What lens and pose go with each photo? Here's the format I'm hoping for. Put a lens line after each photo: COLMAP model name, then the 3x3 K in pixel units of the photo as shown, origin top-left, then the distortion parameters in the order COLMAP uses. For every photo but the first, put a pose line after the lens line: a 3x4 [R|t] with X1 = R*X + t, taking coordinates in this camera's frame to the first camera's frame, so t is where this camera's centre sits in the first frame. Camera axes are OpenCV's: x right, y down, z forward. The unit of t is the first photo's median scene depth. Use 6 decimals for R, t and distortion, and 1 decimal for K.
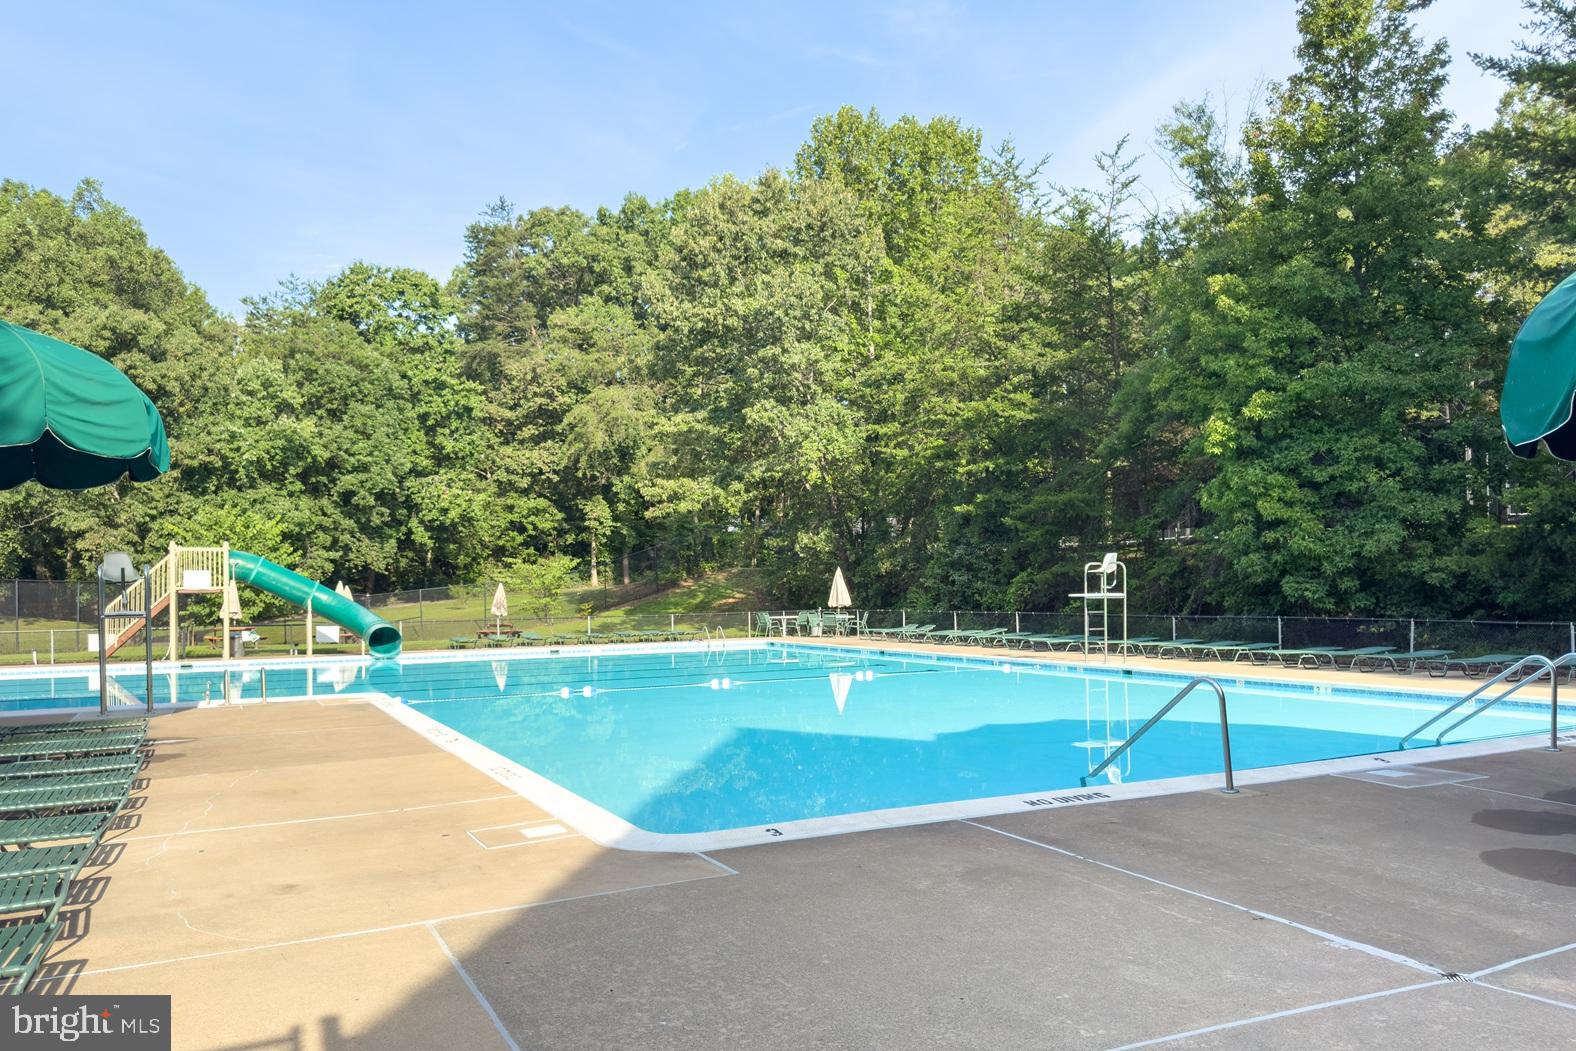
lens RADIAL K [[1138.9, 0, 828.1], [0, 1138.9, 590.4], [0, 0, 1]] dist [0.003274, -0.020566]
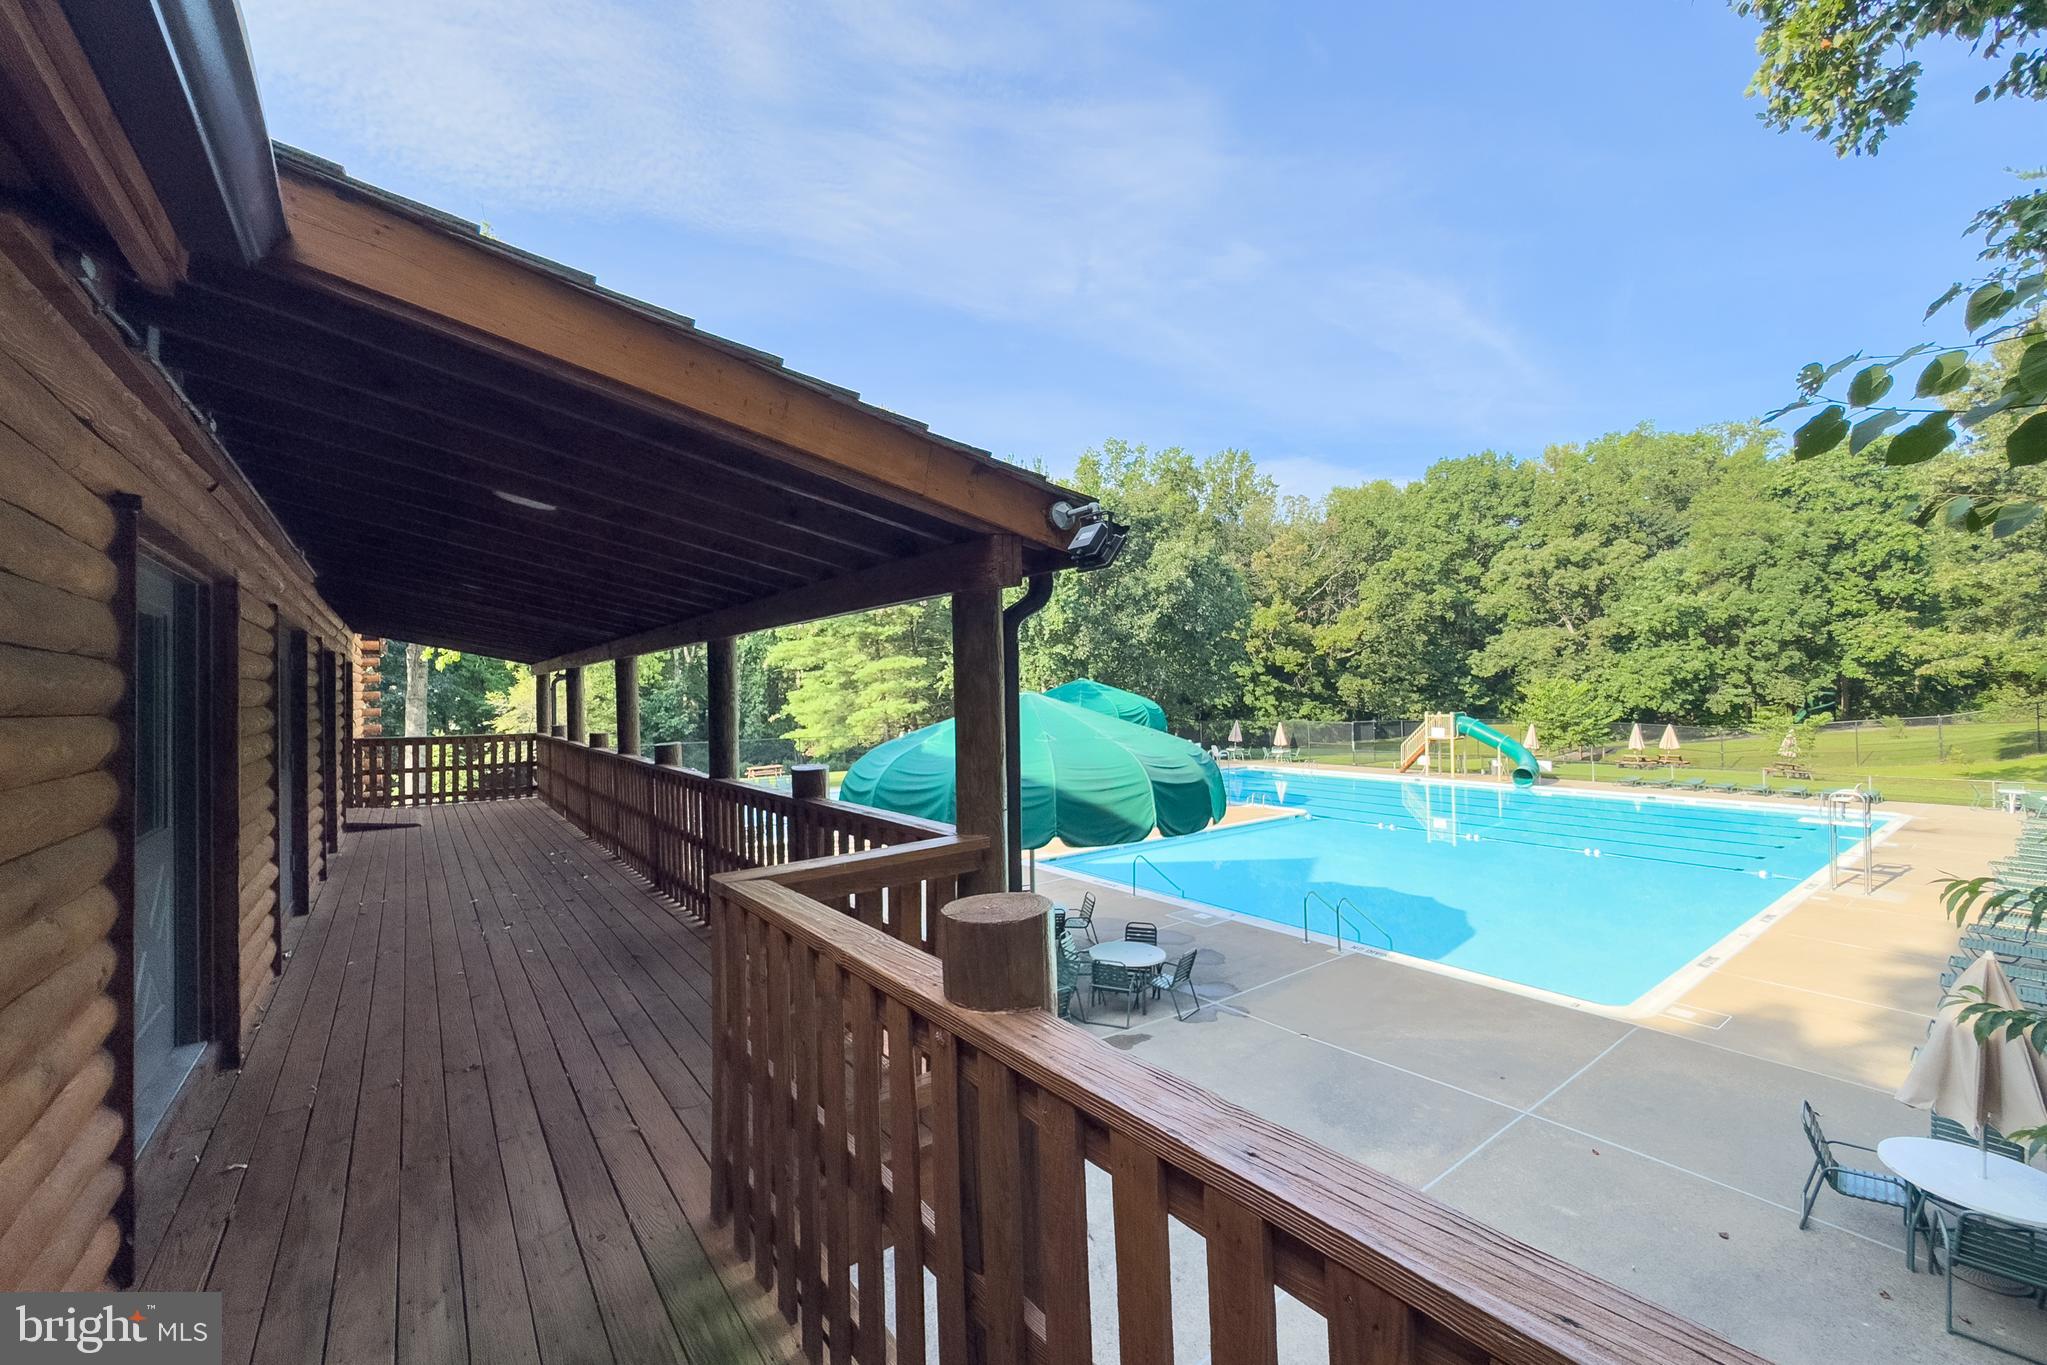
lens RADIAL K [[808.4, 0, 1023.5], [0, 808.4, 682.5], [0, 0, 1]] dist [-0.008397, 0.000658]
pose [[0.159104, 0.000617, -0.987262, 0.329966], [0.010665, 0.999940, 0.002344, -0.052419], [0.987204, -0.010902, 0.159088, 0.061591]]
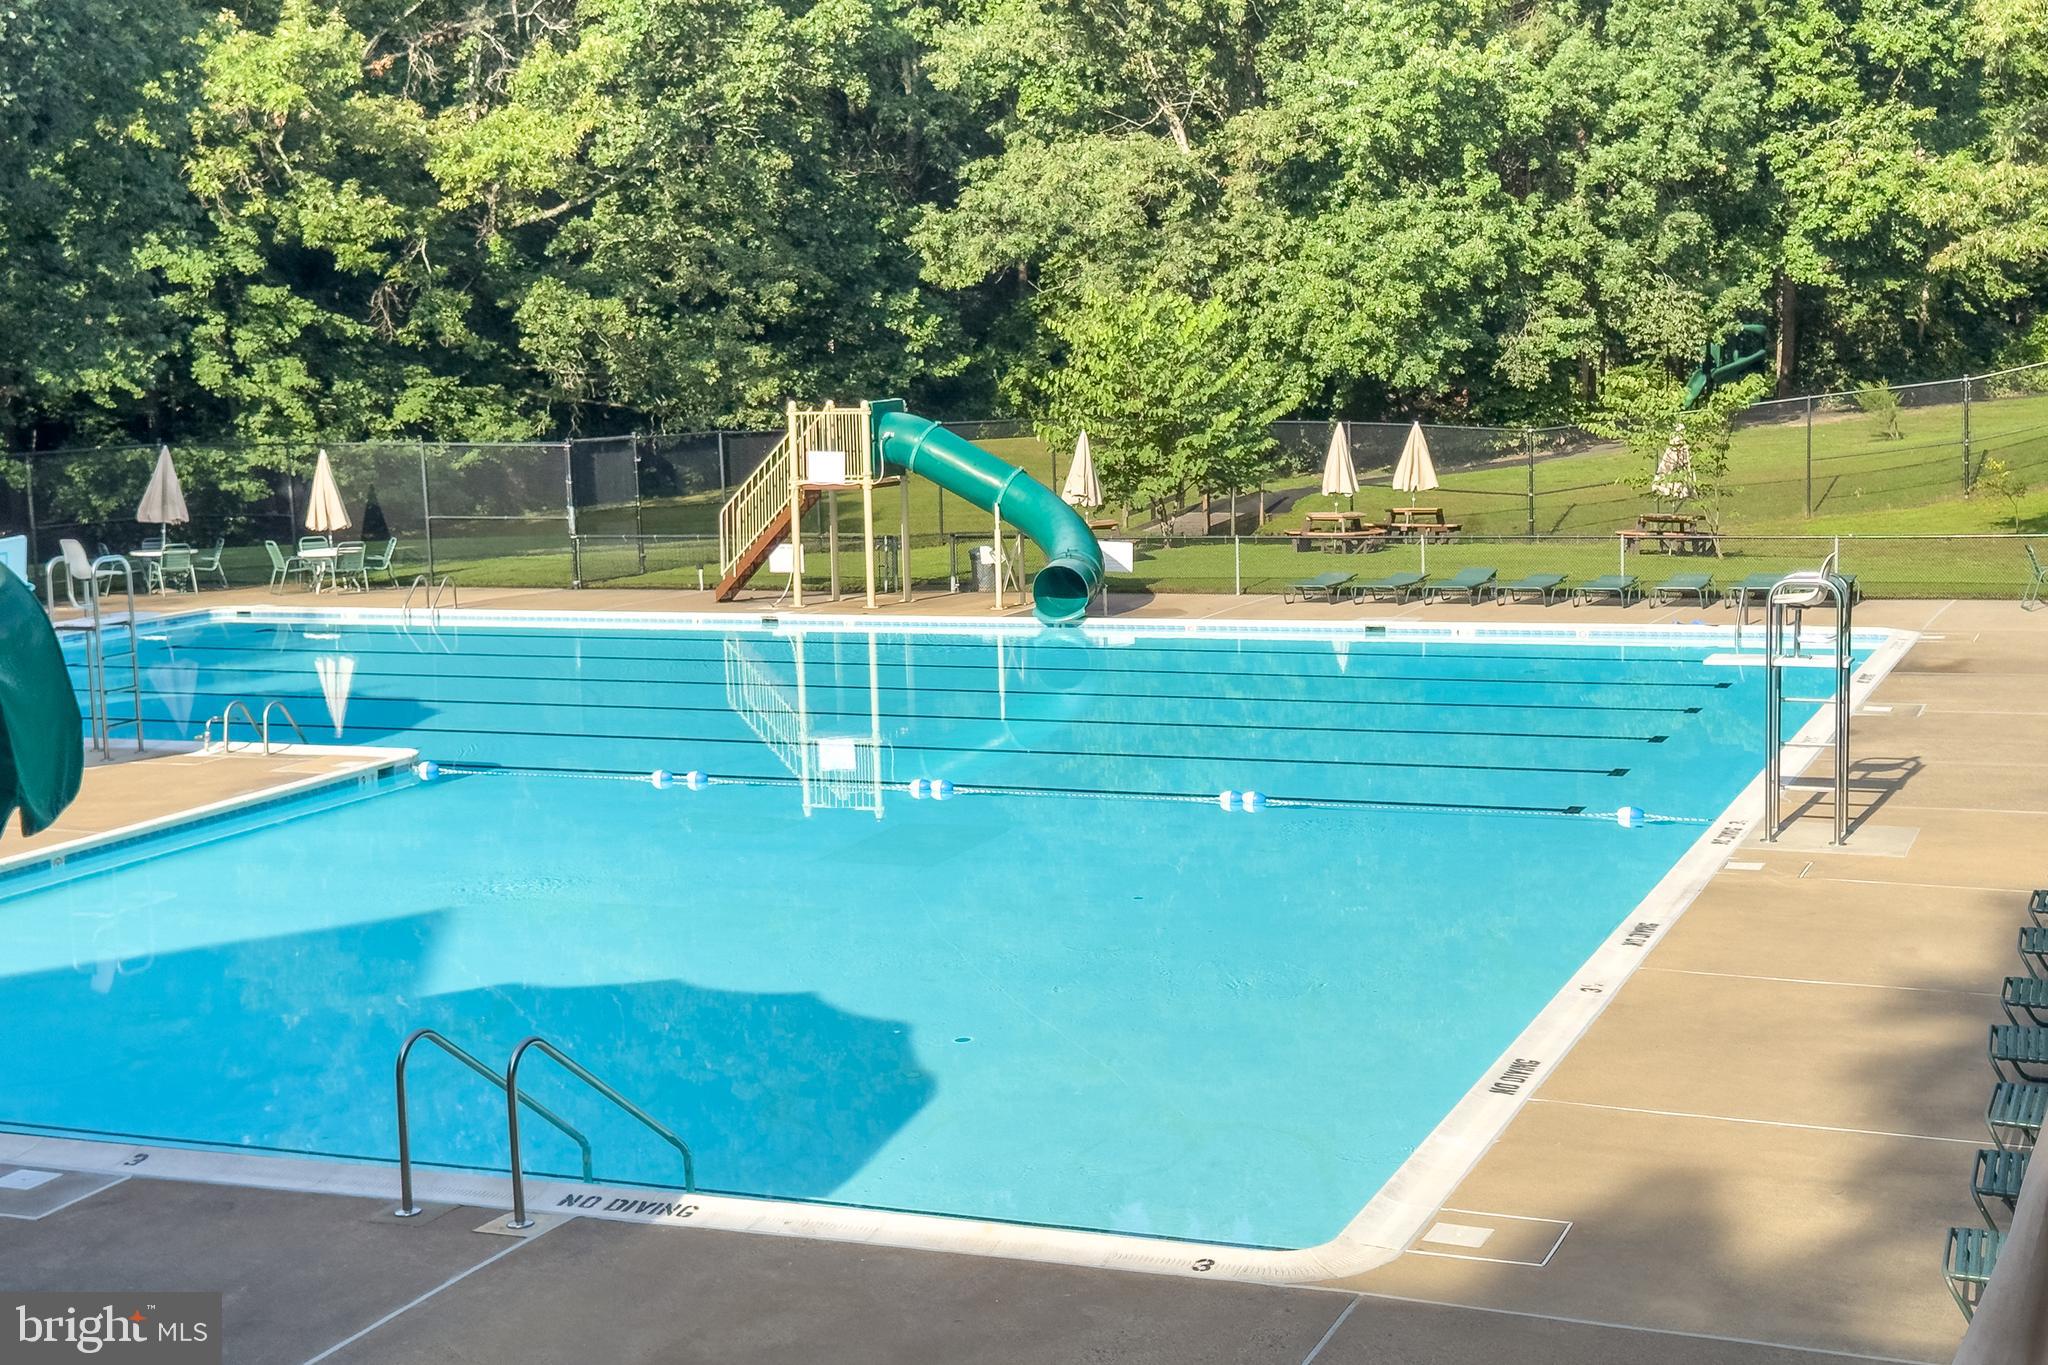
lens RADIAL K [[2835.7, 0, 1024.0], [0, 2835.7, 682.5], [0, 0, 1]] dist [0.138465, -0.001177]
pose [[0.645814, 0.093250, -0.757779, 0.317913], [0.016790, 0.990539, 0.136203, -0.049535], [0.763310, -0.100685, 0.638138, 0.072320]]
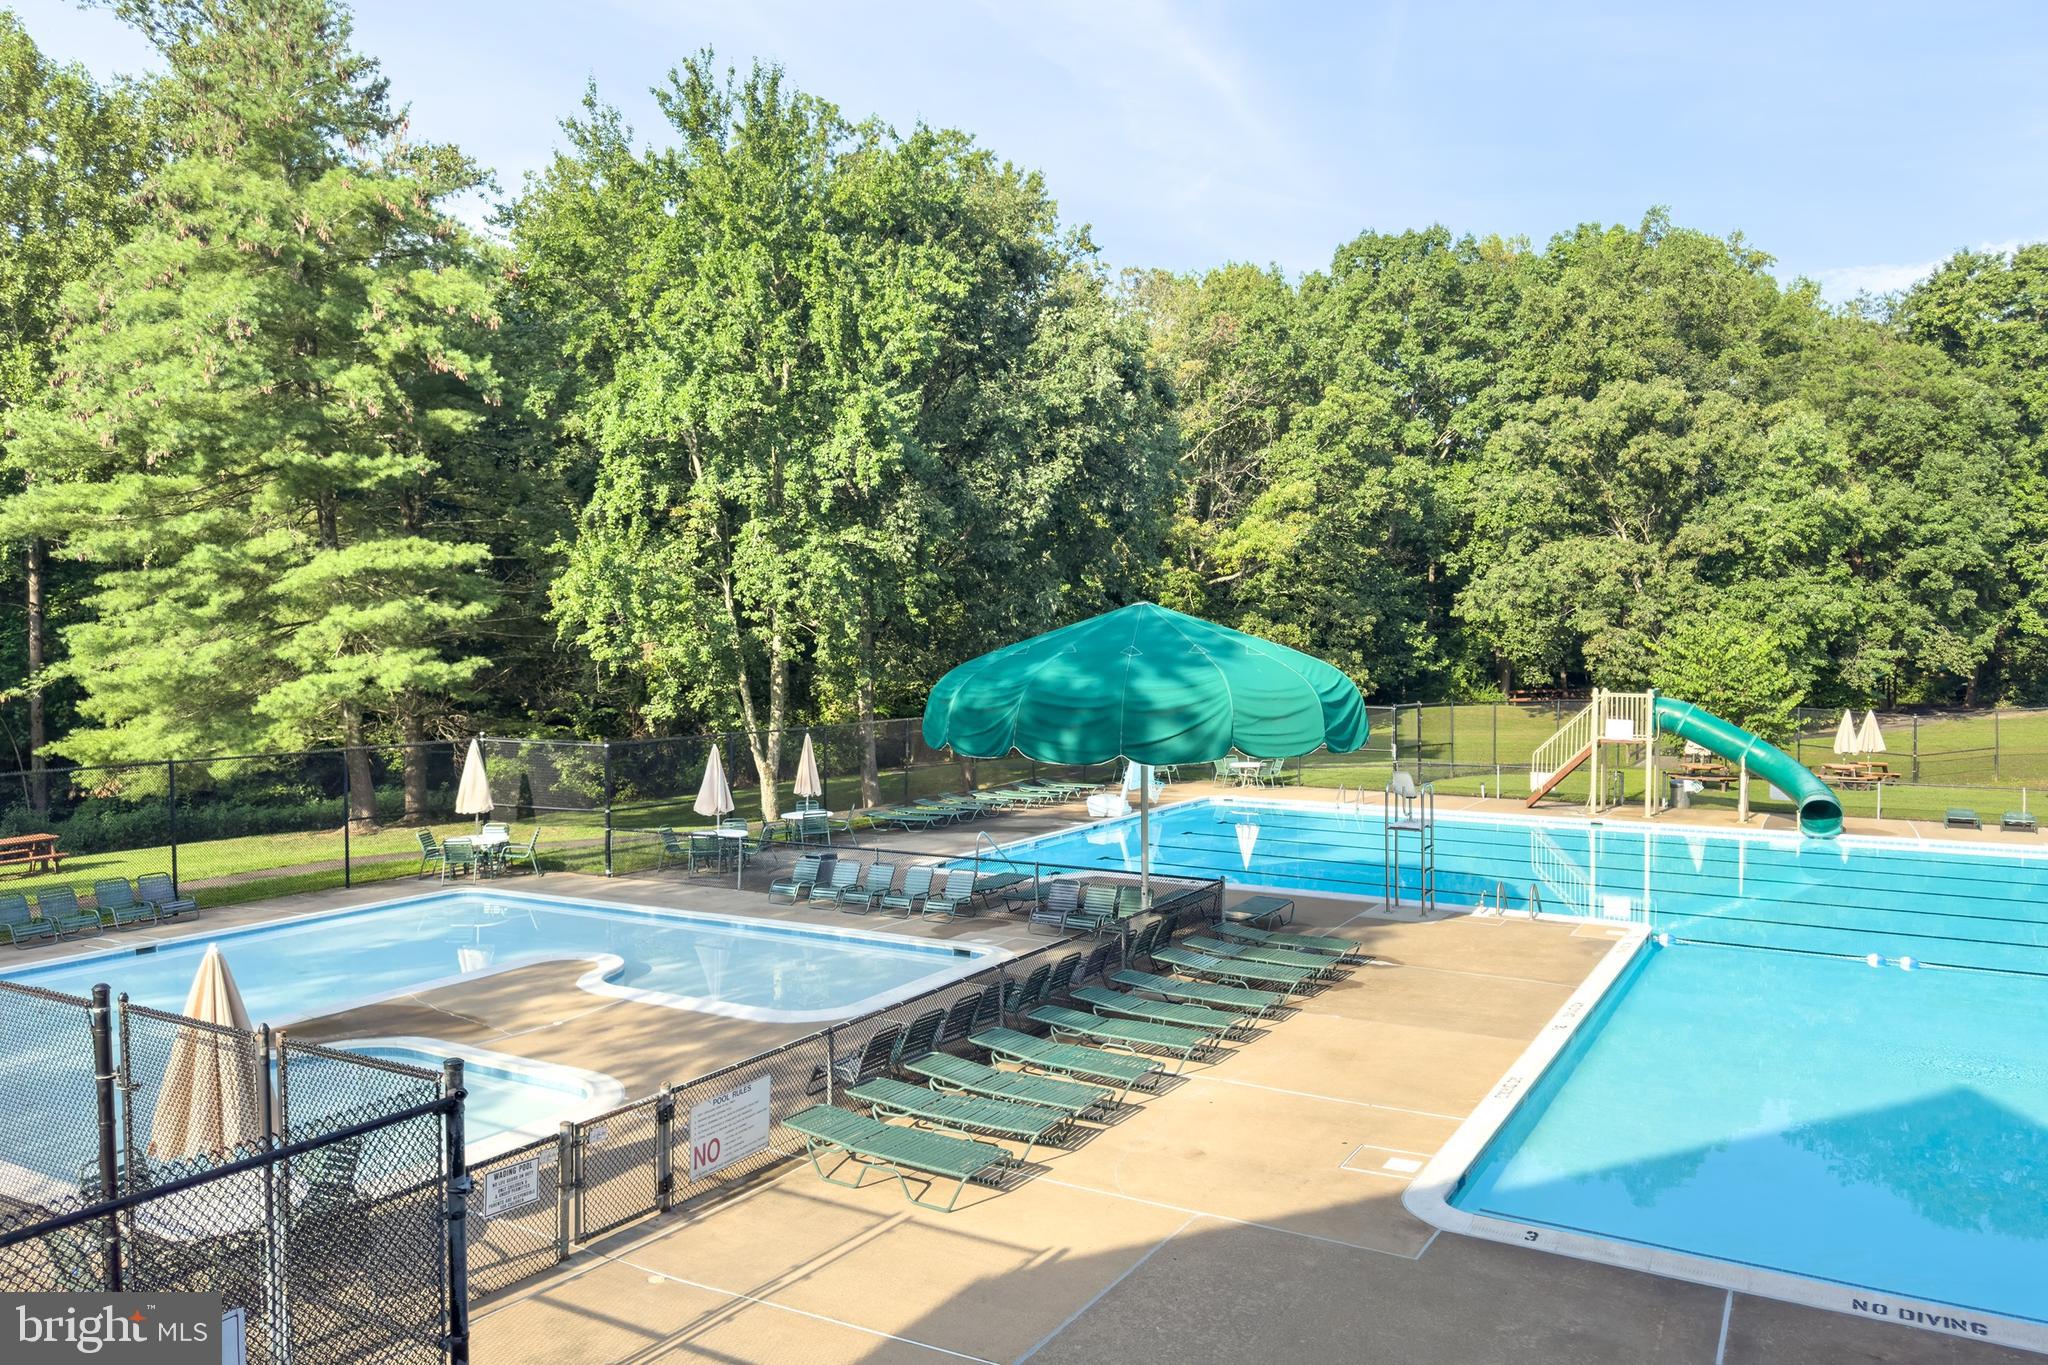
lens RADIAL K [[1441.3, 0, 1024.0], [0, 1441.3, 682.5], [0, 0, 1]] dist [0.070006, -0.088321]
pose [[0.516766, 0.040388, -0.855174, 0.112256], [-0.009045, 0.999088, 0.041719, -0.048221], [0.856079, -0.013824, 0.516660, -0.021116]]
